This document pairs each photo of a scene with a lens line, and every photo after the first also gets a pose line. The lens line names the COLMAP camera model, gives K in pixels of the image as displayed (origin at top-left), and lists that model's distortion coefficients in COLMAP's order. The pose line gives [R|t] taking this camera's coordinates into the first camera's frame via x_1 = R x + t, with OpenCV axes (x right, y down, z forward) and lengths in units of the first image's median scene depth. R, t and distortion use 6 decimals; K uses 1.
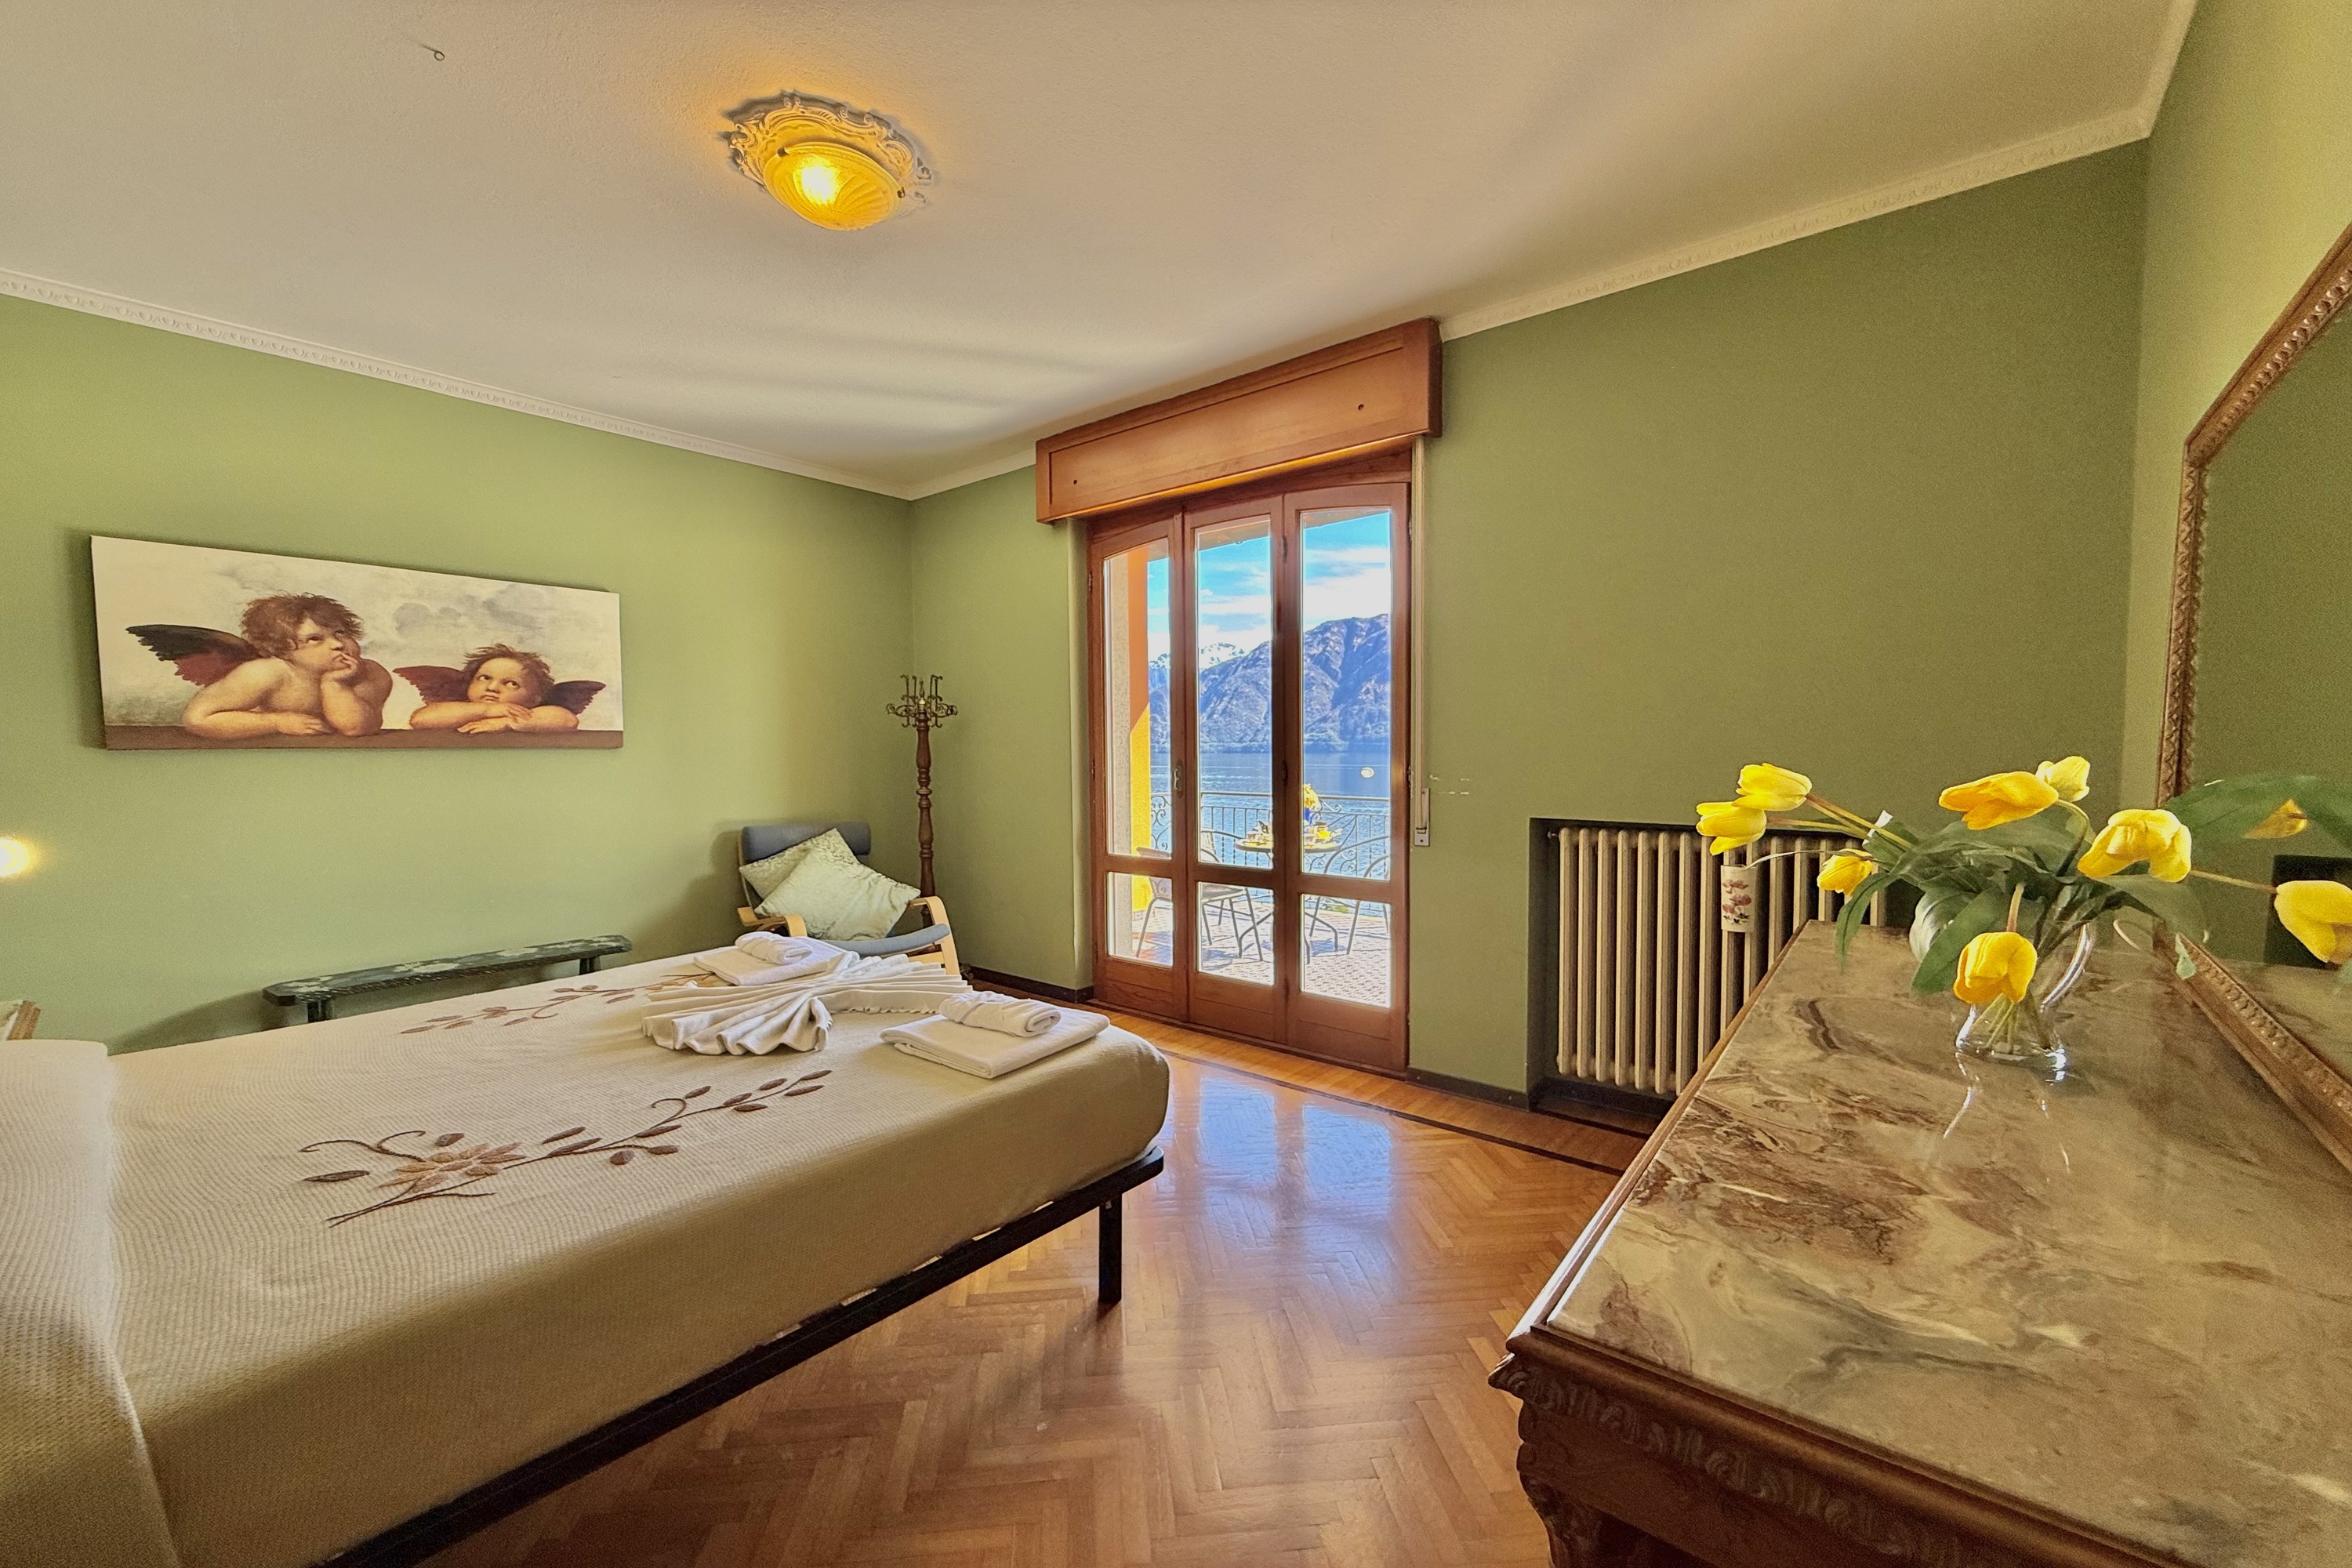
lens RADIAL K [[938.9, 0, 1165.7], [0, 938.9, 792.0], [0, 0, 1]] dist [-0.000412, 0.000383]
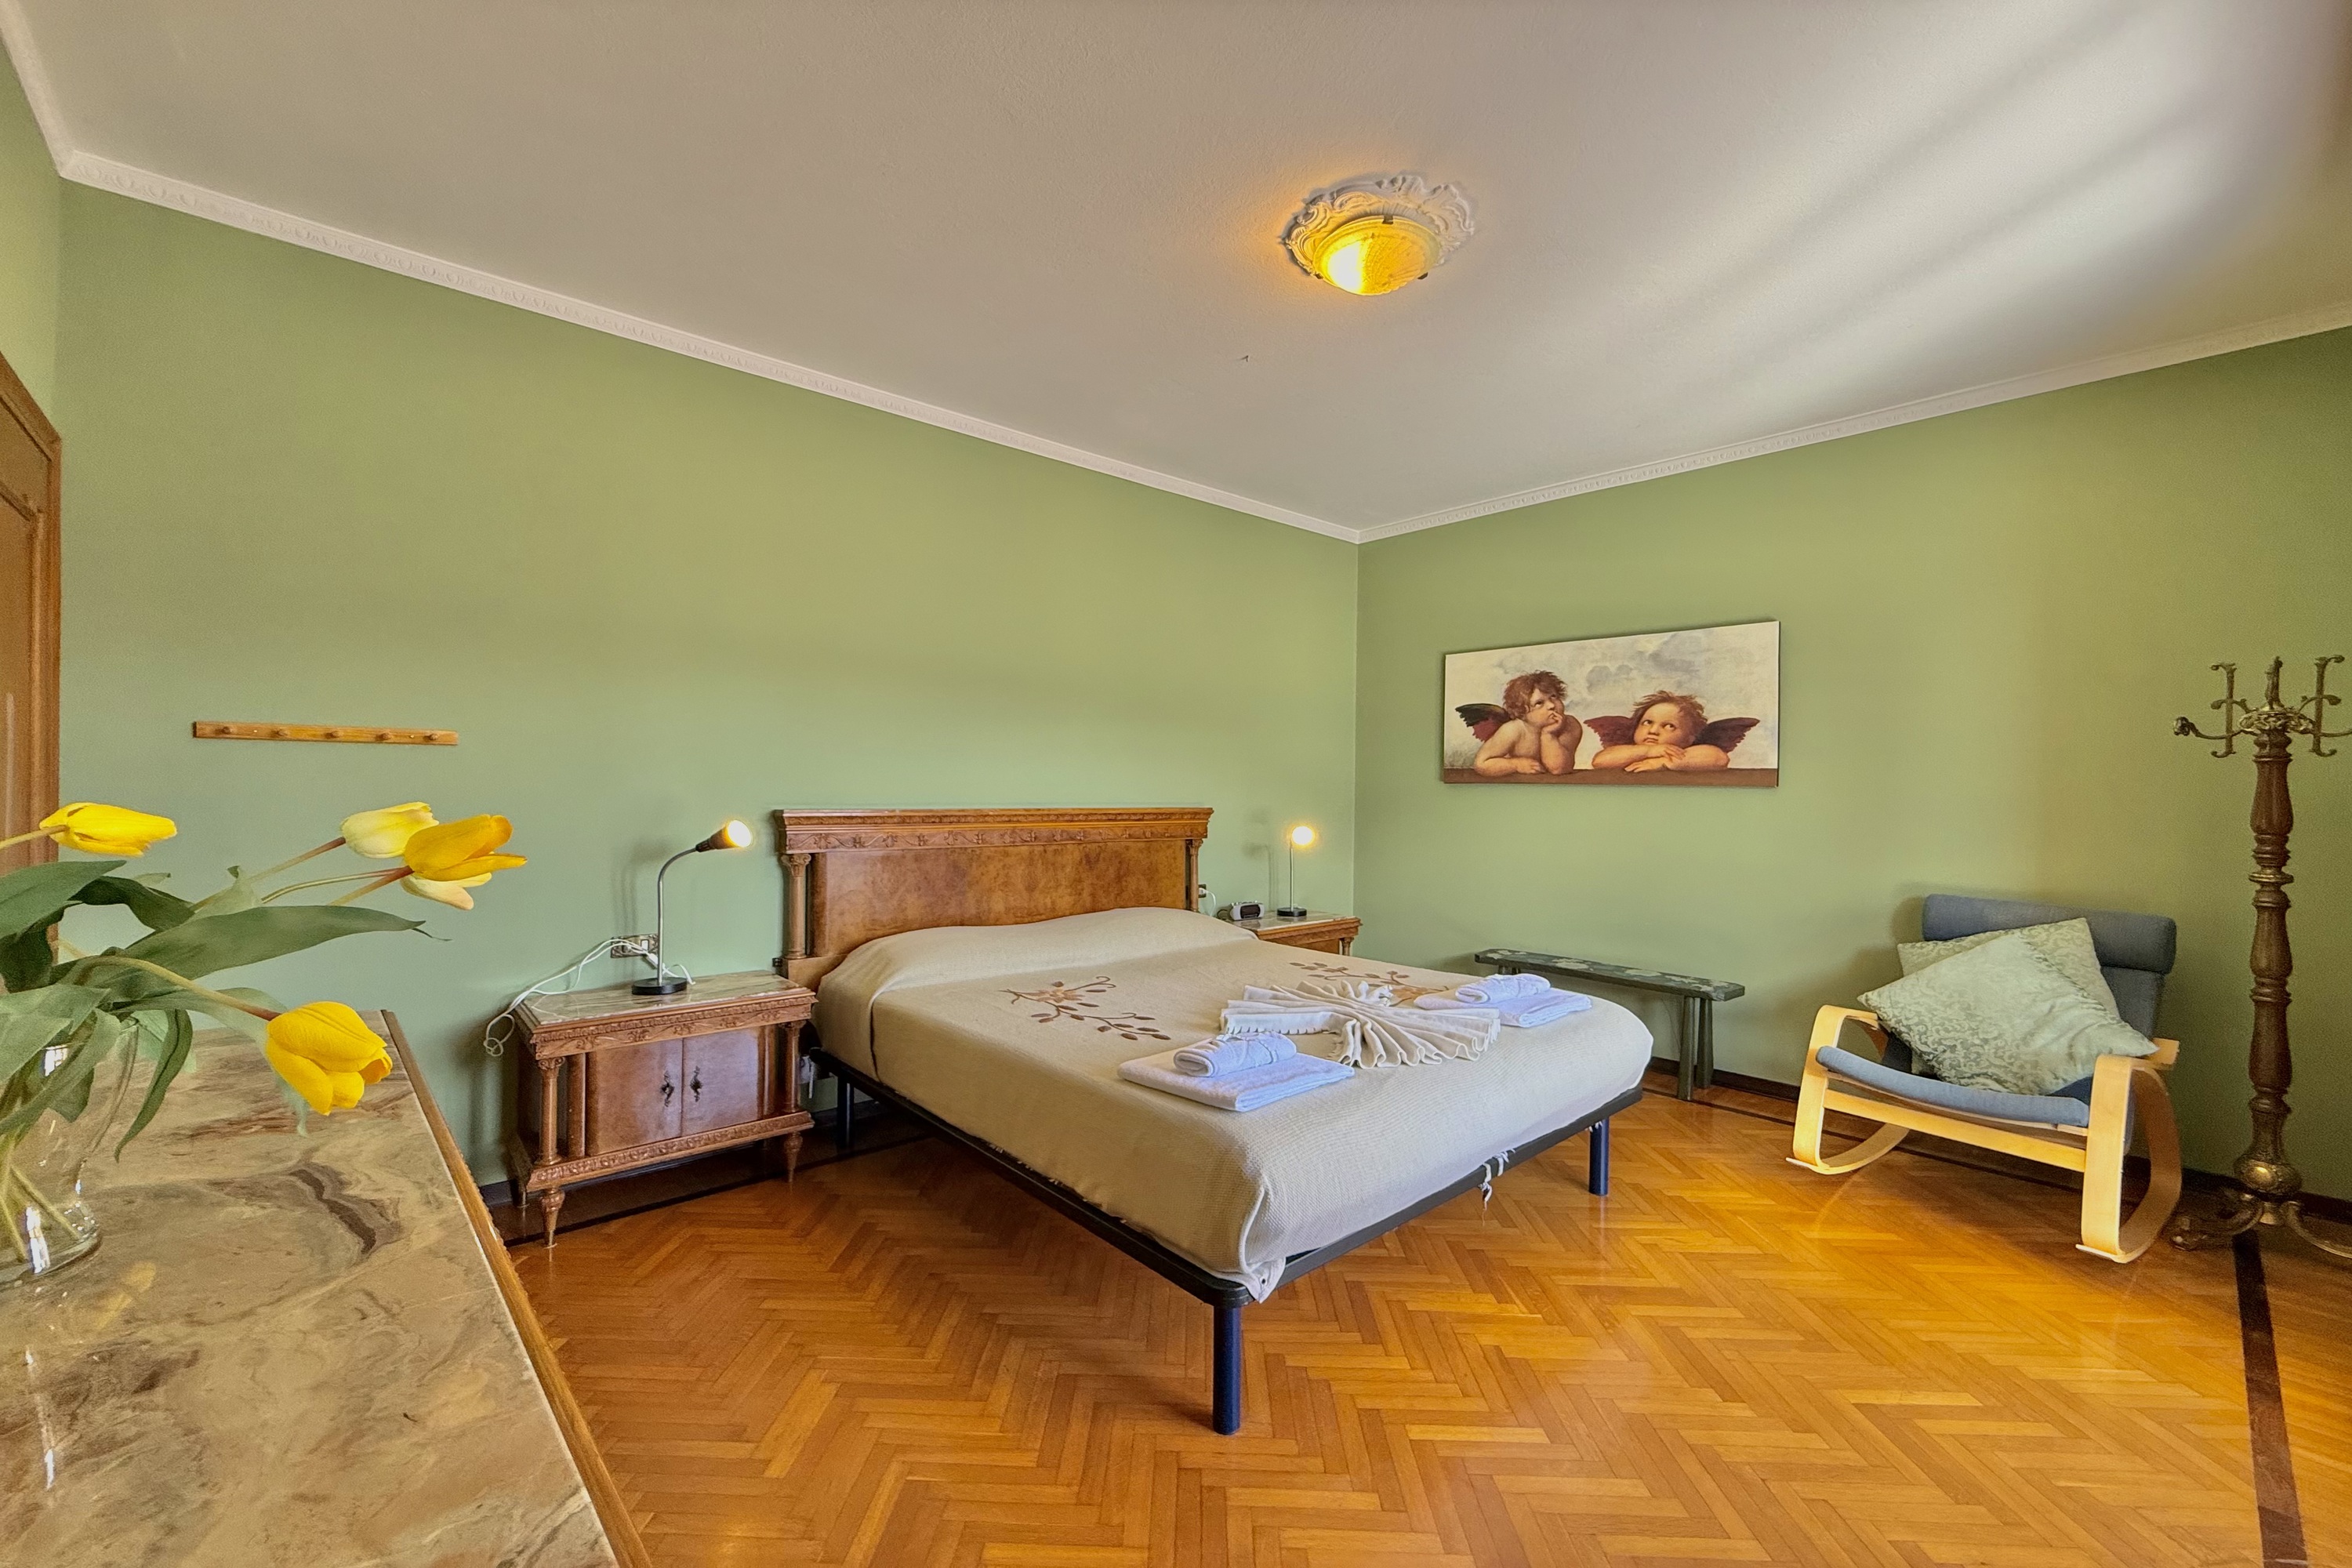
lens RADIAL K [[938.9, 0, 1179.9], [0, 938.9, 787.8], [0, 0, 1]] dist [-0.000412, 0.000383]
pose [[-0.125621, 0.012092, -0.992005, 0.483912], [-0.058639, 0.998087, 0.019591, -0.035183], [0.990344, 0.060631, -0.124671, 0.628002]]
